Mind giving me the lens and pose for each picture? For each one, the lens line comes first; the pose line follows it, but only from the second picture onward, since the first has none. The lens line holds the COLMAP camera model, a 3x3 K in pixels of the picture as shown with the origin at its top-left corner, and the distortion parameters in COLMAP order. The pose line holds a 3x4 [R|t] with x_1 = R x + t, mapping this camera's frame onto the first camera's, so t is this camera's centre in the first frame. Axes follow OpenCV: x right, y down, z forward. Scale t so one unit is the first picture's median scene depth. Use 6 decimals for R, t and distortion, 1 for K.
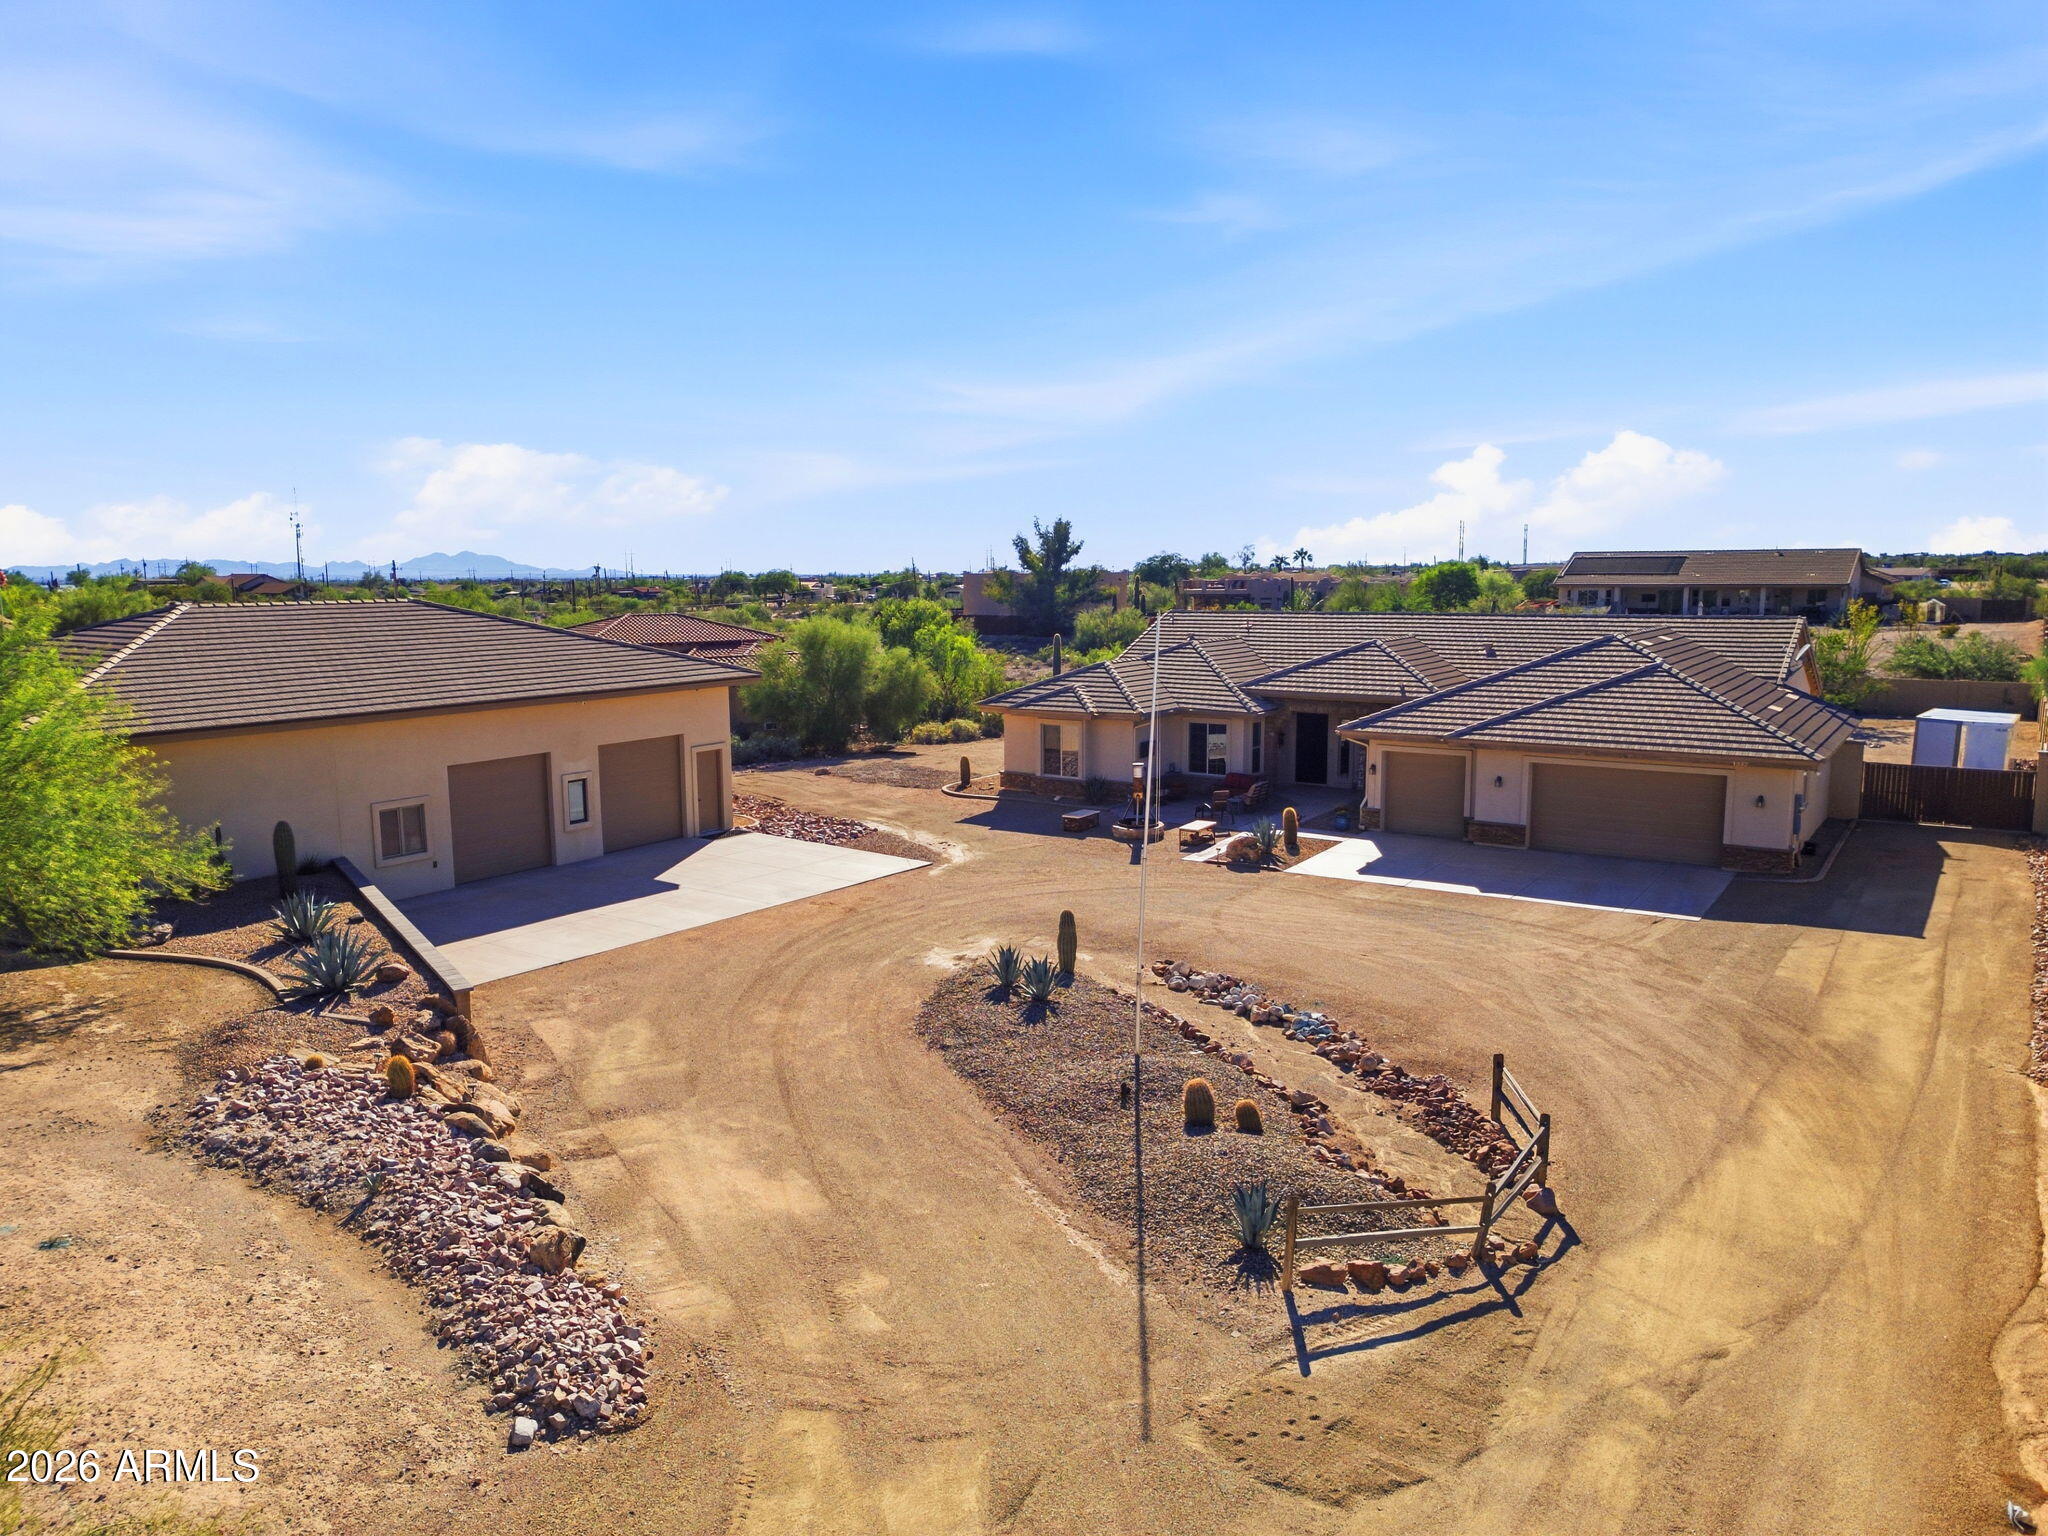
lens RADIAL K [[1446.9, 0, 1033.9], [0, 1446.9, 769.3], [0, 0, 1]] dist [0.031466, 0.000595]
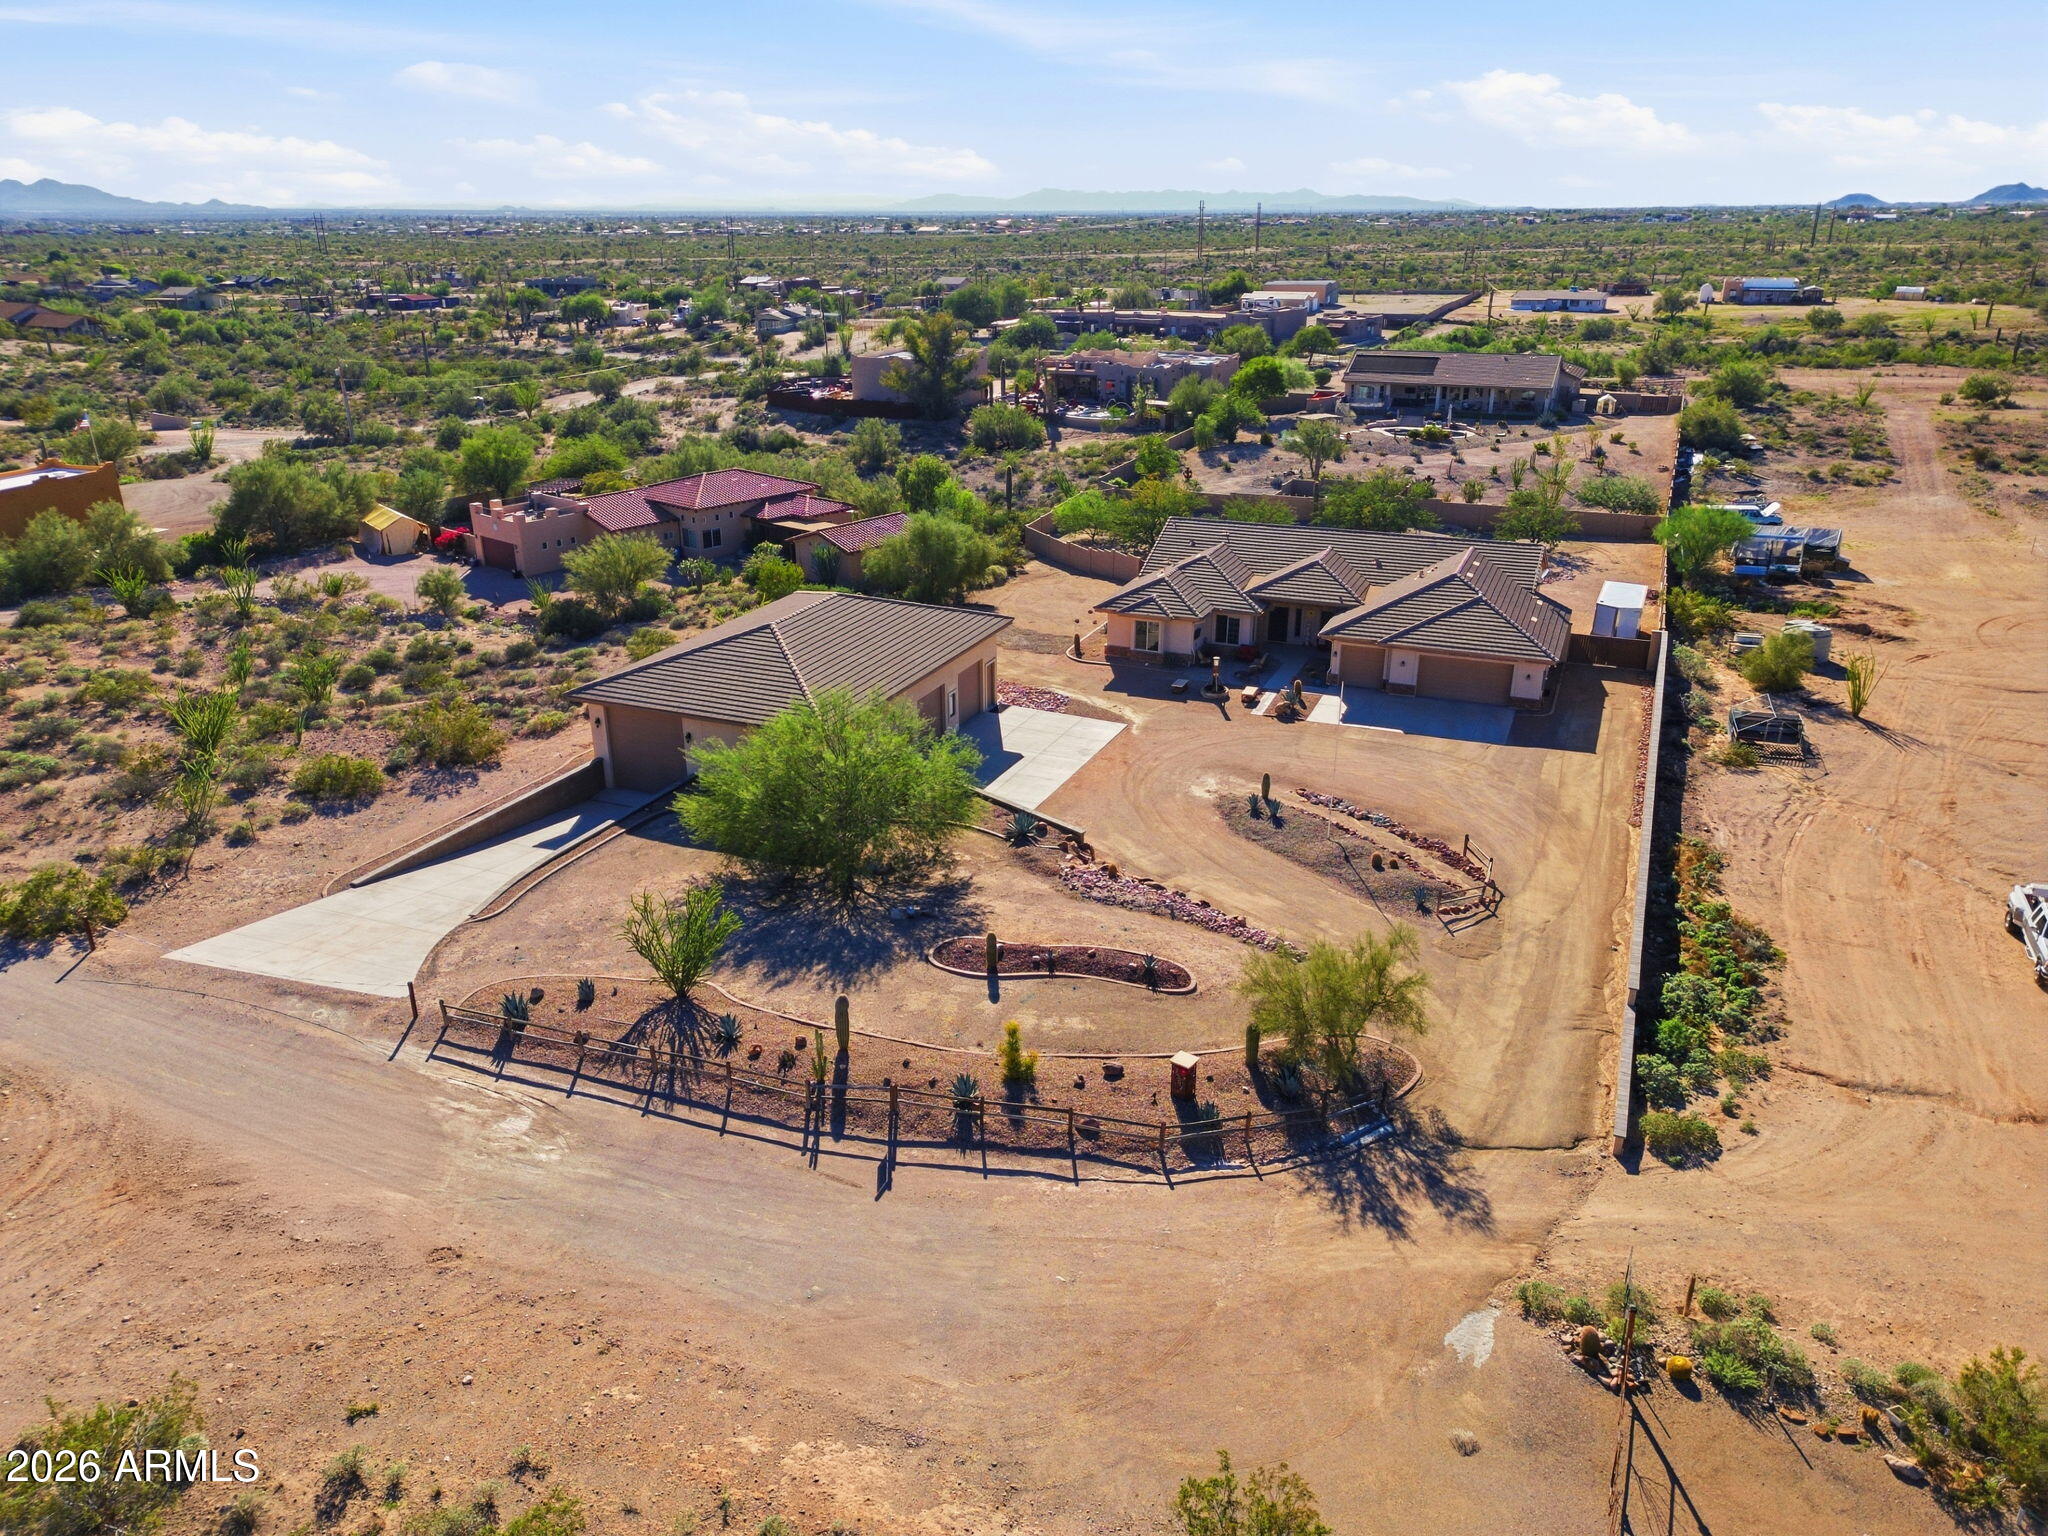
lens RADIAL K [[1434.2, 0, 1019.2], [0, 1434.2, 769.9], [0, 0, 1]] dist [0.065781, -0.062594]
pose [[0.983013, -0.066249, 0.171161, -0.824505], [0.024938, 0.972145, 0.233051, -0.493032], [-0.181832, -0.224824, 0.957283, -1.245577]]
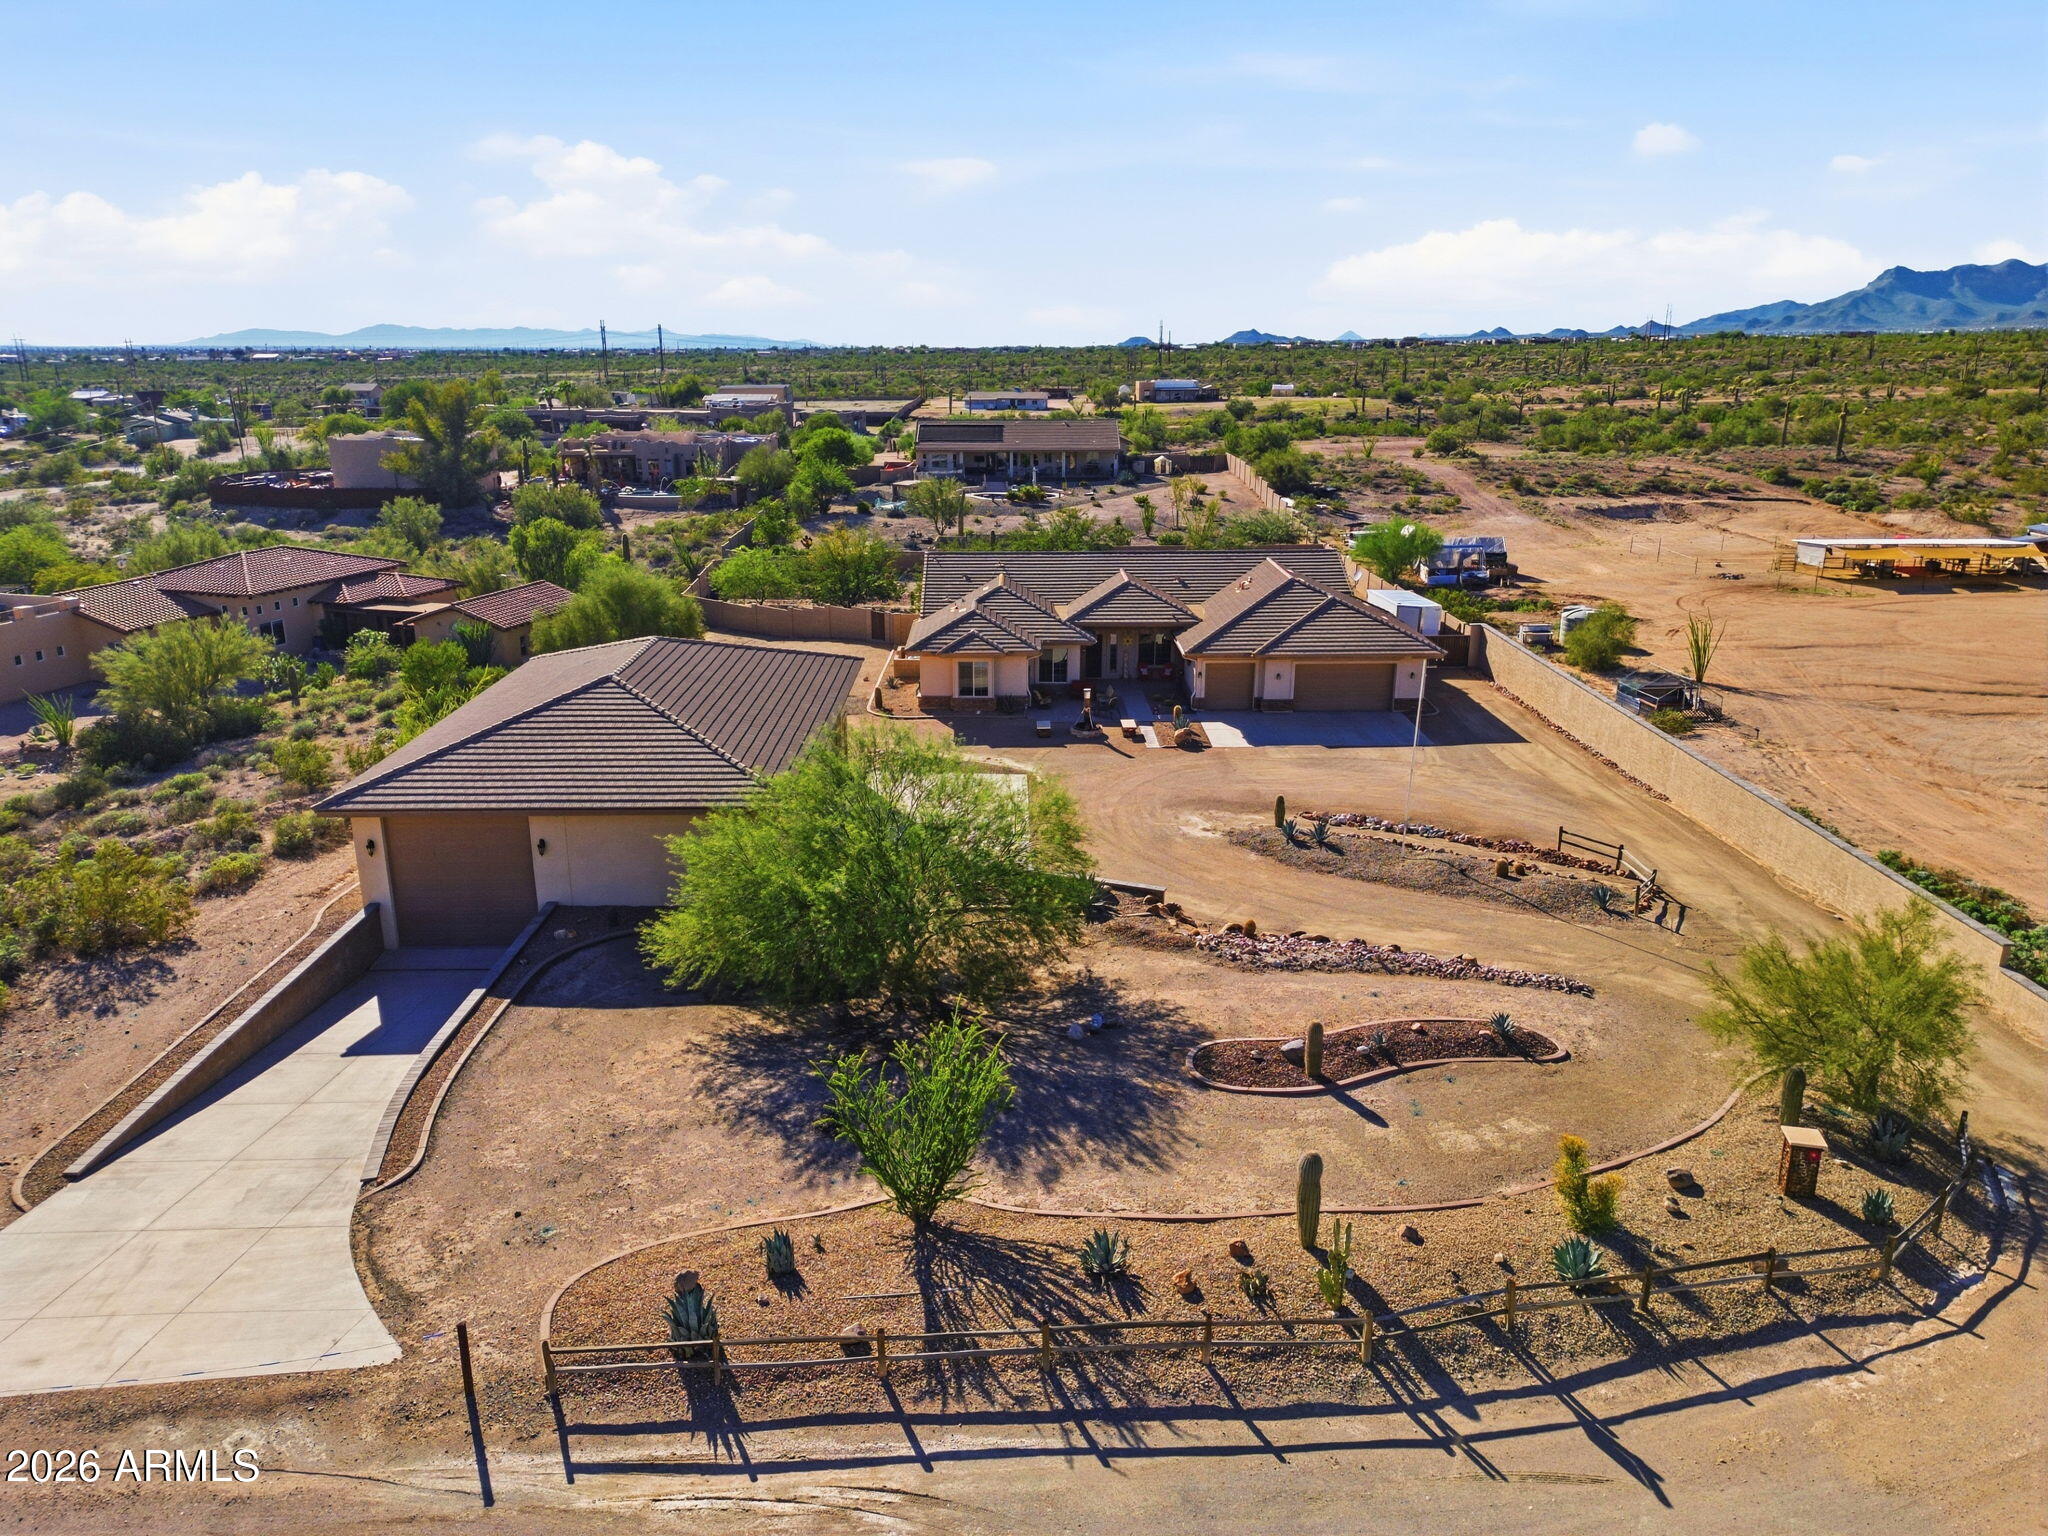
lens RADIAL K [[1434.2, 0, 1019.2], [0, 1434.2, 769.9], [0, 0, 1]] dist [0.065781, -0.062594]
pose [[0.824446, -0.159369, 0.543038, -1.375499], [0.078432, 0.982447, 0.169250, -0.304691], [-0.560479, -0.096946, 0.822474, -0.395733]]
